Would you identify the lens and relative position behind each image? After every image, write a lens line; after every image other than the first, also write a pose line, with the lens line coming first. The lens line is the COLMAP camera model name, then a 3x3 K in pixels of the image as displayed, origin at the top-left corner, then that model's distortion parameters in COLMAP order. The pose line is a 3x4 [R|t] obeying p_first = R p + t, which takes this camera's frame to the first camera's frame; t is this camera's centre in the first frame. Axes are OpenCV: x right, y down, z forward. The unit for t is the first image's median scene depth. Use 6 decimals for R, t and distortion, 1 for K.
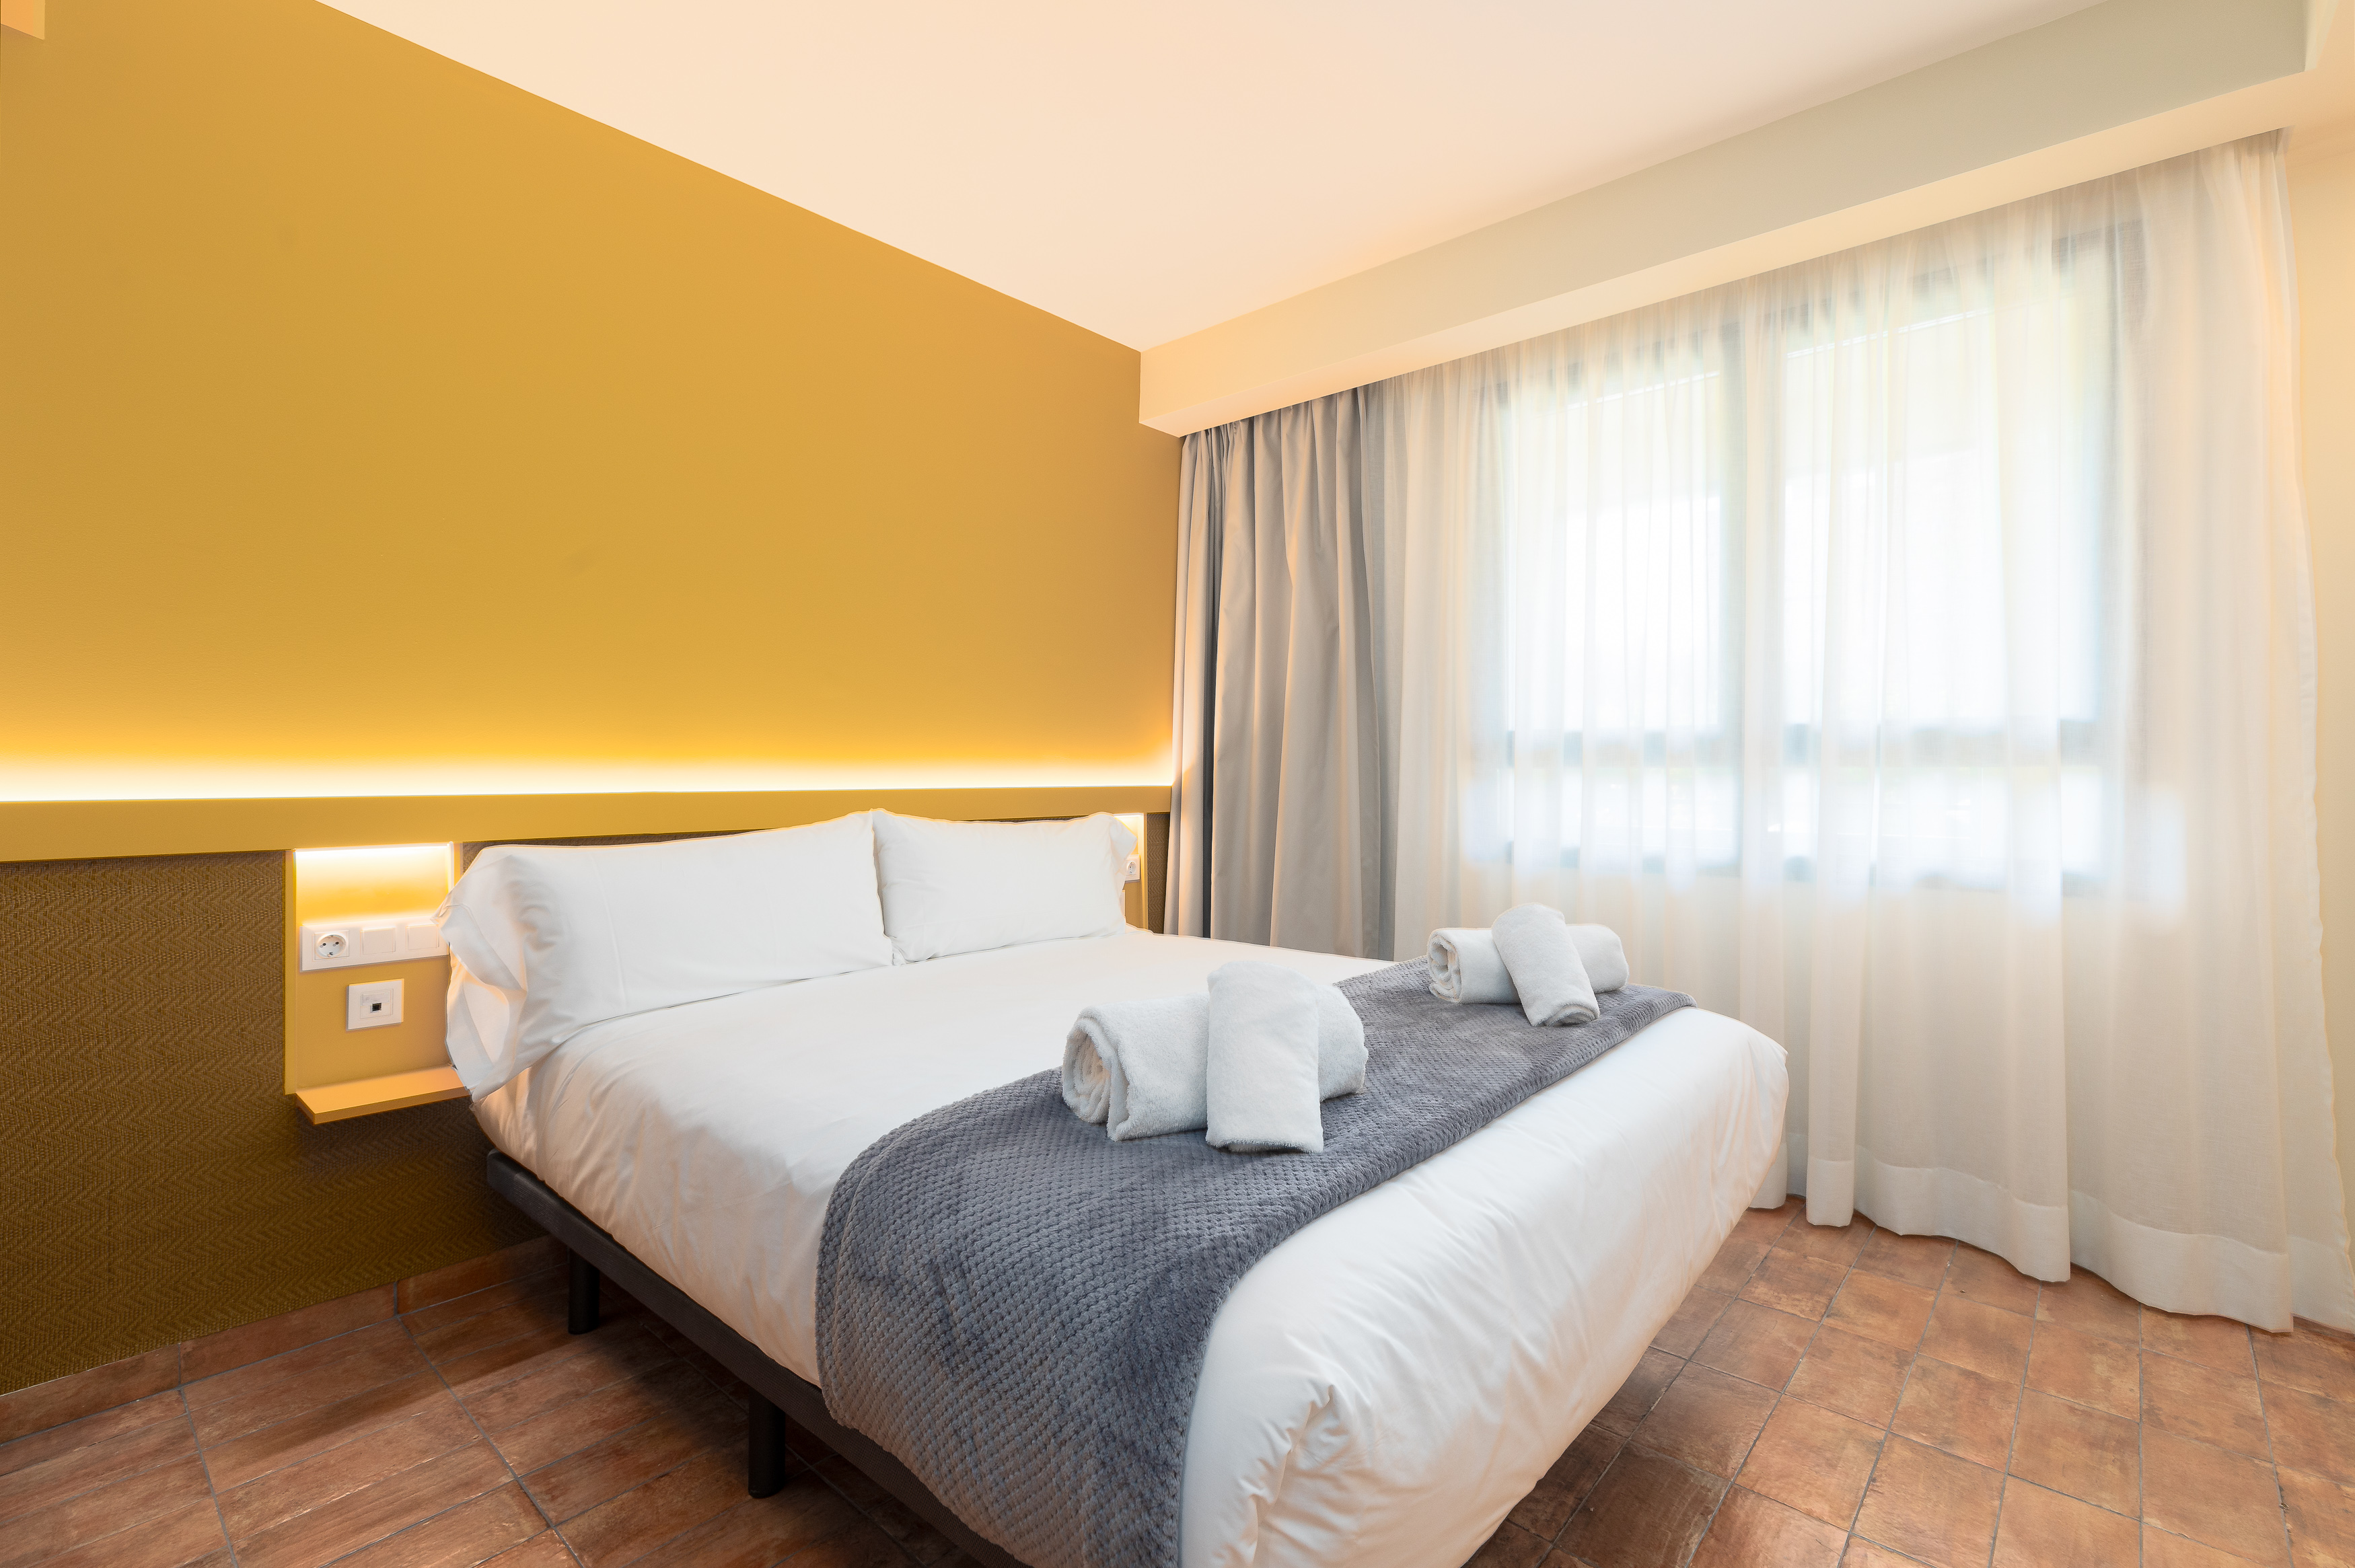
lens RADIAL K [[1068.5, 0, 1199.7], [0, 1068.5, 791.5], [0, 0, 1]] dist [0.002116, -0.000609]
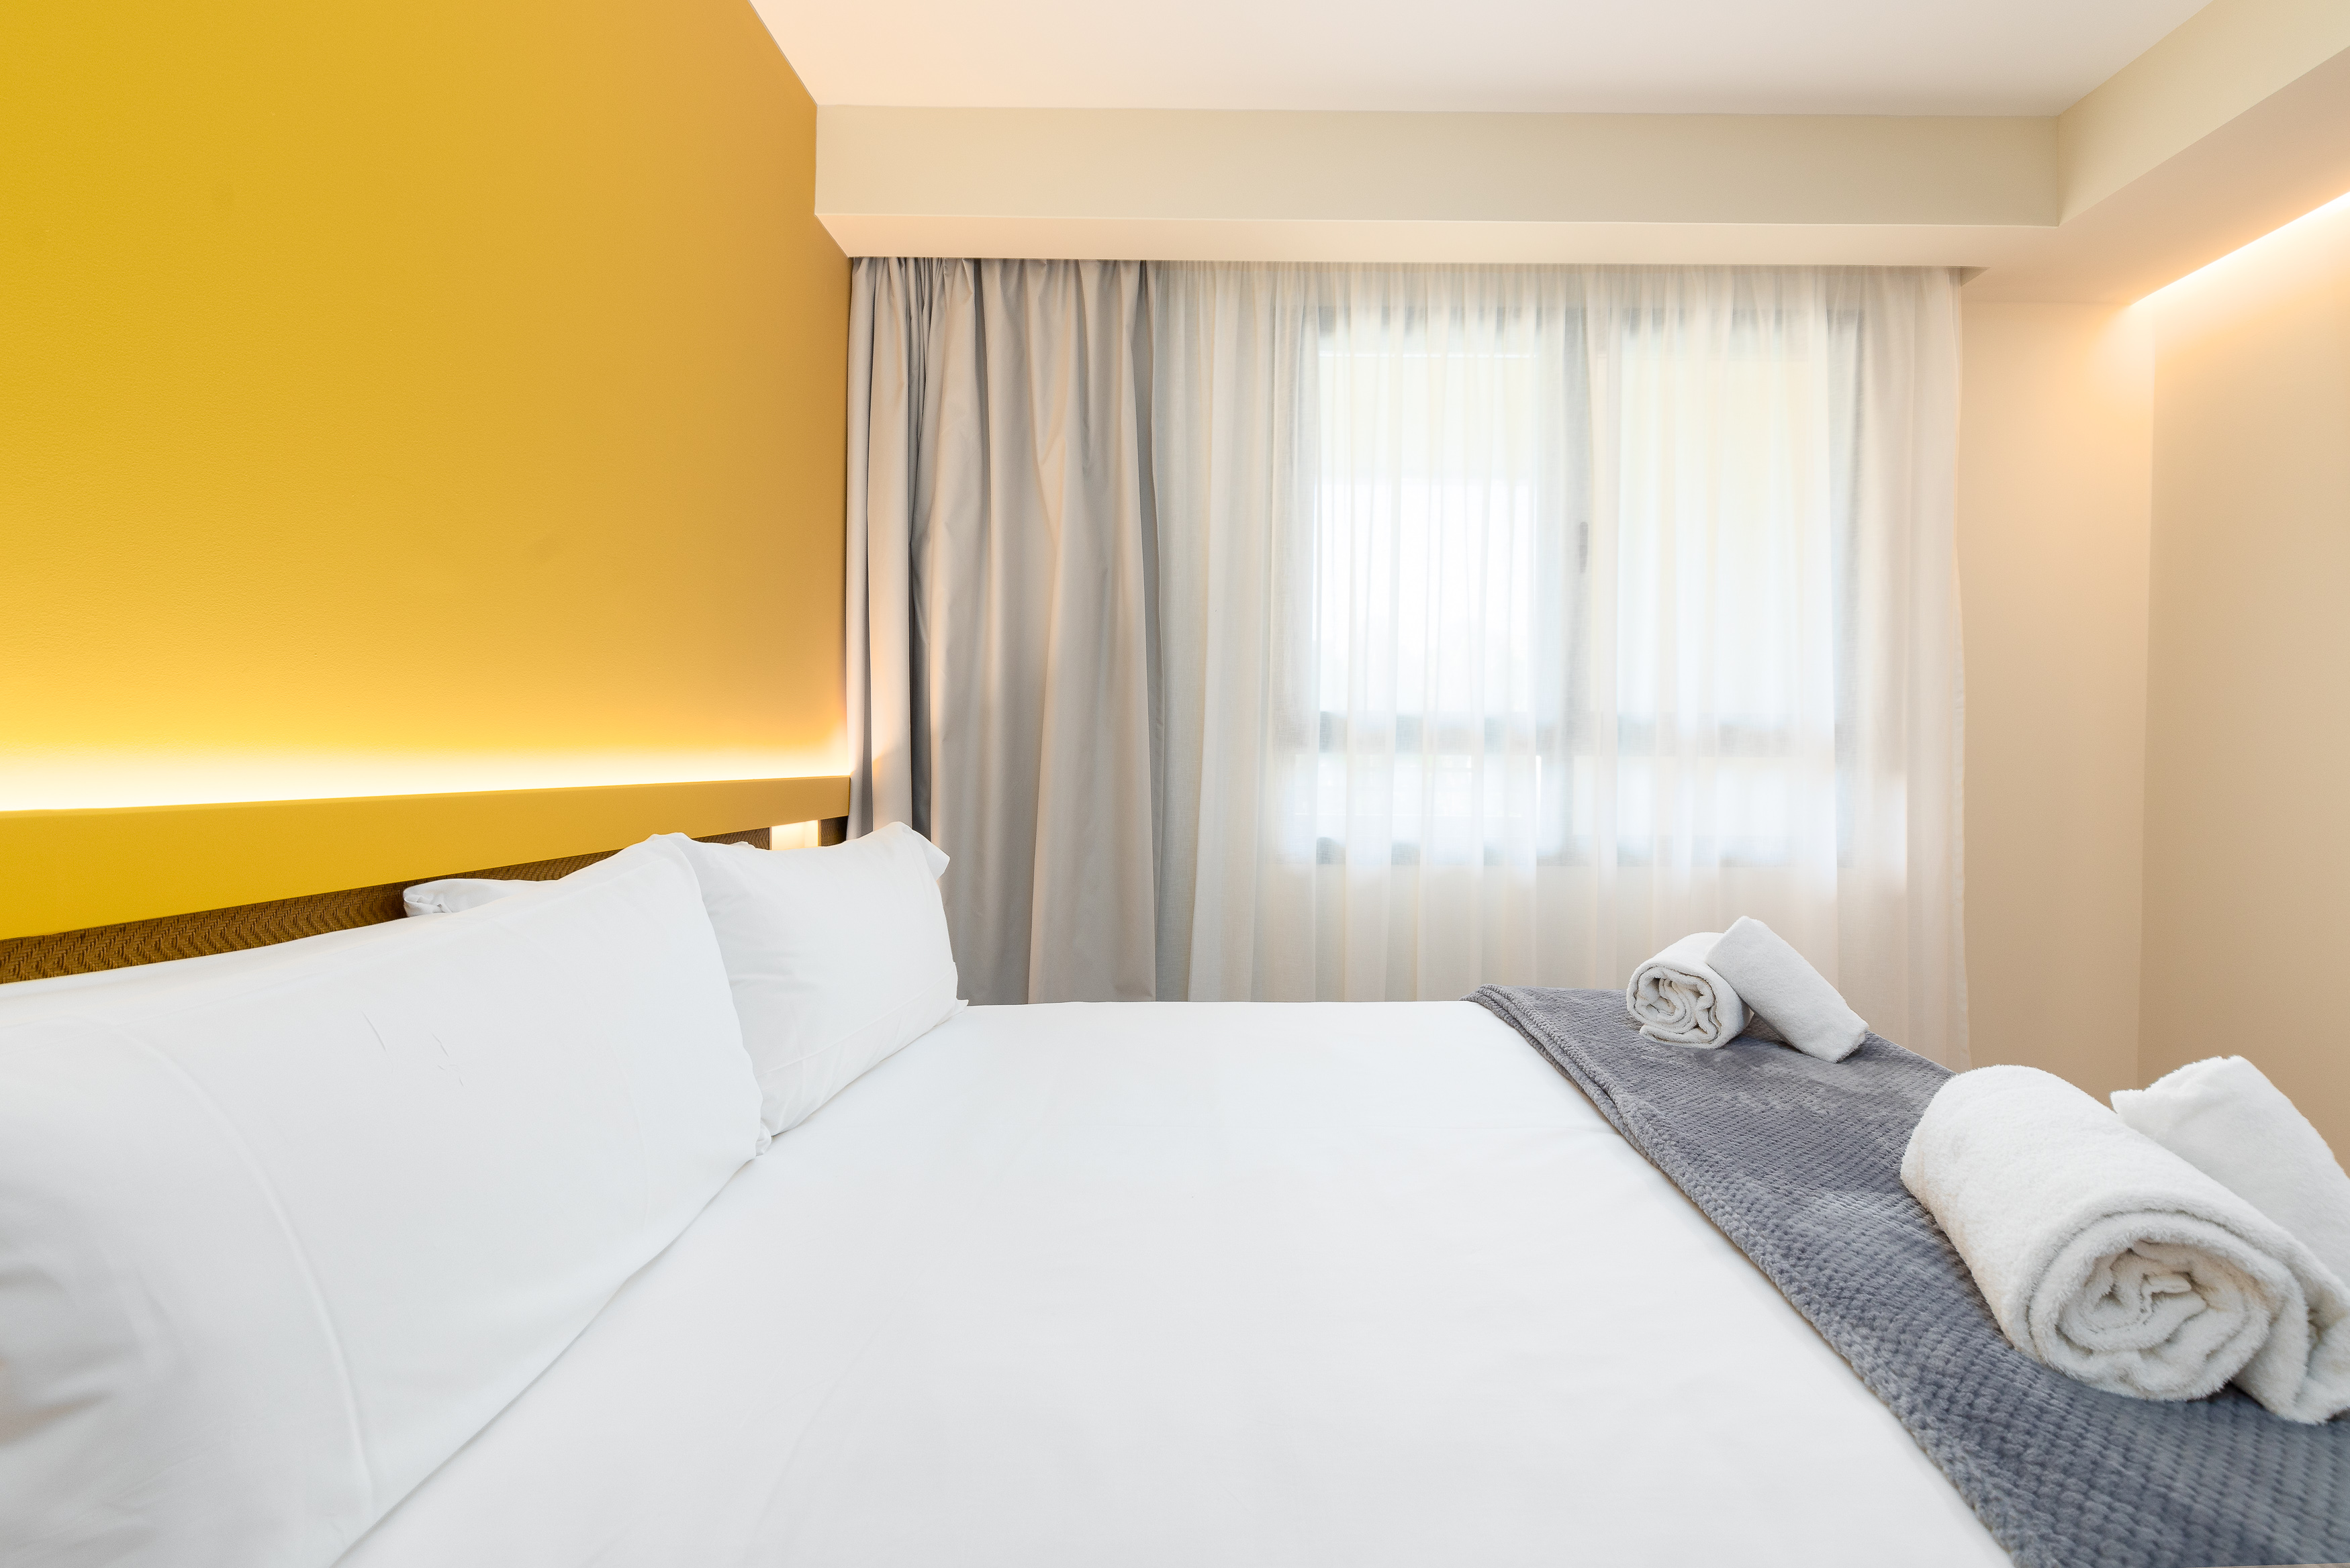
lens RADIAL K [[1112.1, 0, 1212.4], [0, 1112.1, 791.8], [0, 0, 1]] dist [0.003634, -0.000031]
pose [[0.748442, -0.017337, 0.662974, -0.400834], [0.004121, 0.999761, 0.021492, -0.011927], [-0.663188, -0.013354, 0.748334, 0.404011]]
